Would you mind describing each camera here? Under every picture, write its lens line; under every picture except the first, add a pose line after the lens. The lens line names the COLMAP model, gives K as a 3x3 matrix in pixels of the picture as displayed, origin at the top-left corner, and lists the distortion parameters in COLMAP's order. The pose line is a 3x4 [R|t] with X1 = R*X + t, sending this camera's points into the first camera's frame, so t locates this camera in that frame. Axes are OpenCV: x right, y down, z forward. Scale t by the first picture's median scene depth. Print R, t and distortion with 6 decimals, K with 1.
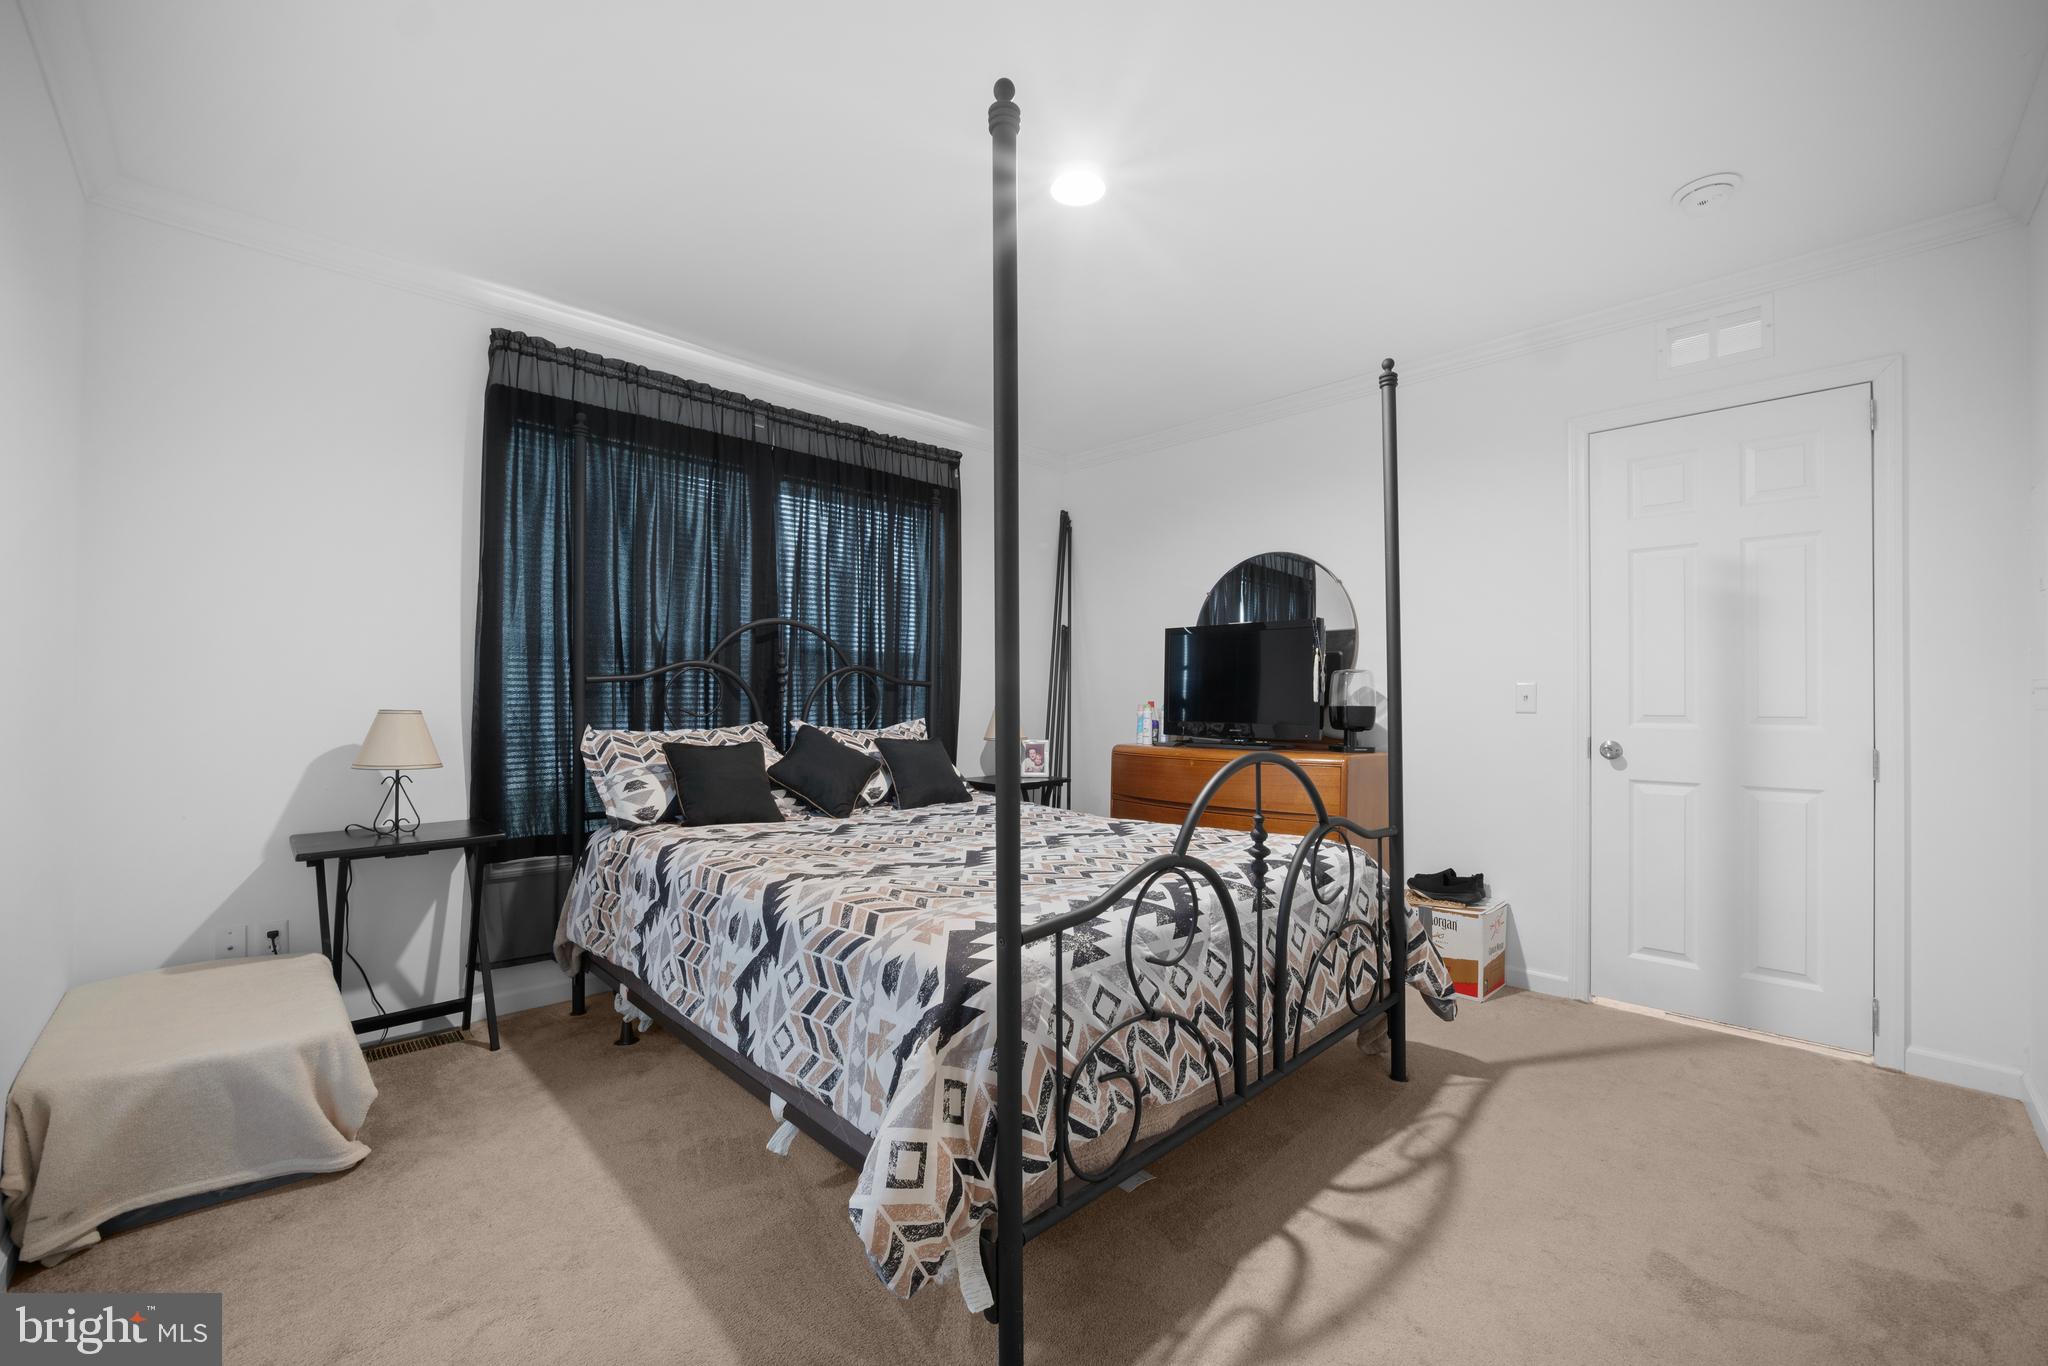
lens RADIAL K [[854.1, 0, 1016.8], [0, 854.1, 694.3], [0, 0, 1]] dist [-0.025439, 0.004554]
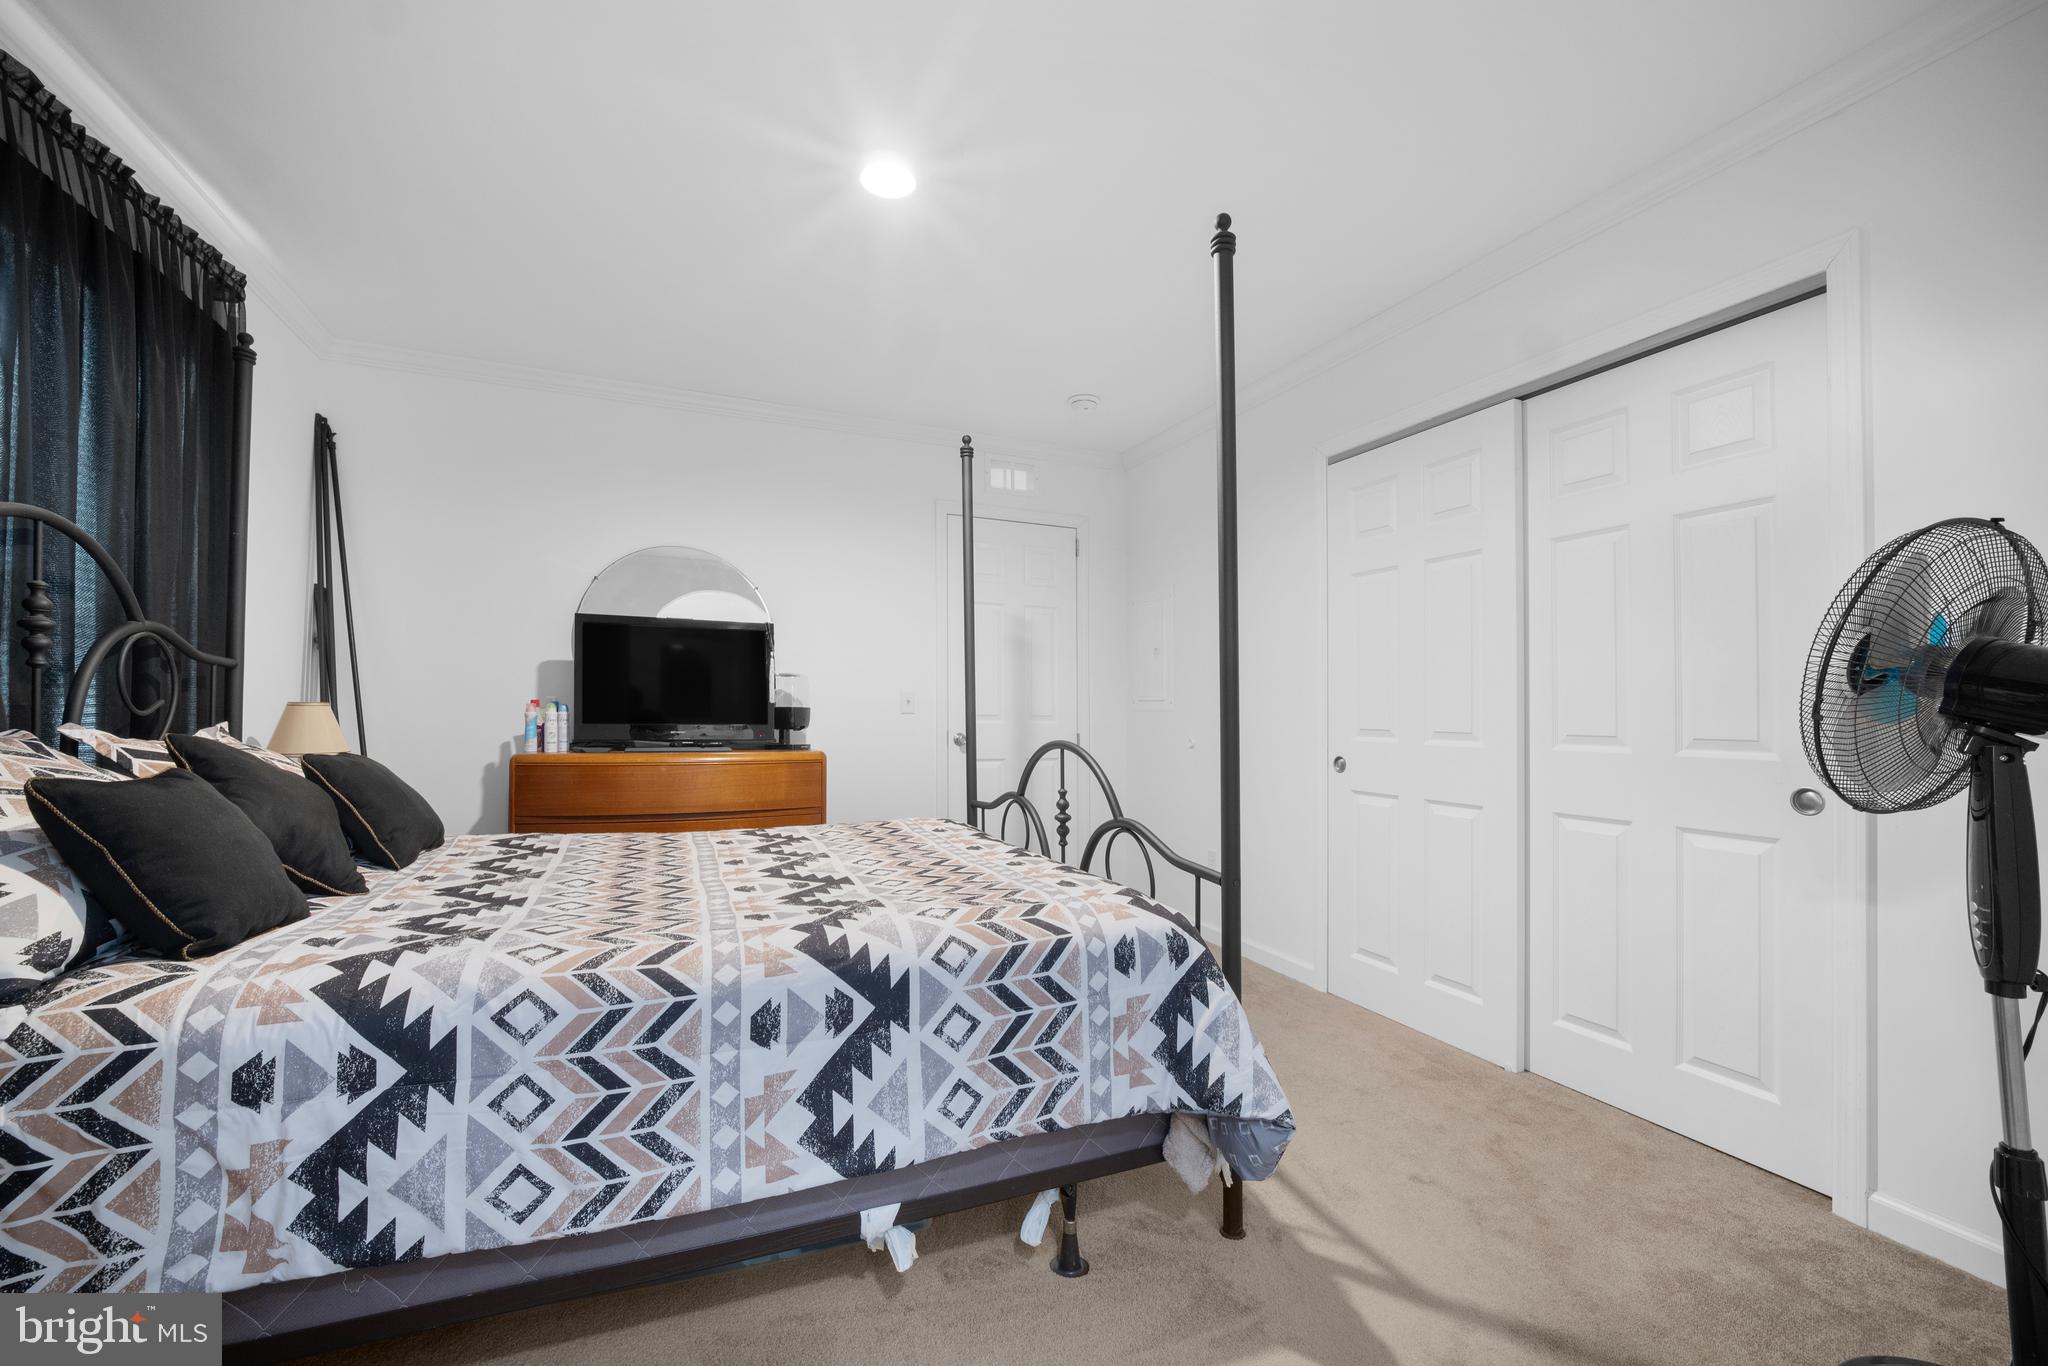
lens RADIAL K [[854.1, 0, 1025.2], [0, 854.1, 695.1], [0, 0, 1]] dist [-0.025439, 0.004554]
pose [[0.332698, 0.019622, 0.942829, -0.868133], [-0.018580, 0.999726, -0.014250, 0.018126], [-0.942850, -0.012776, 0.332972, 0.561305]]
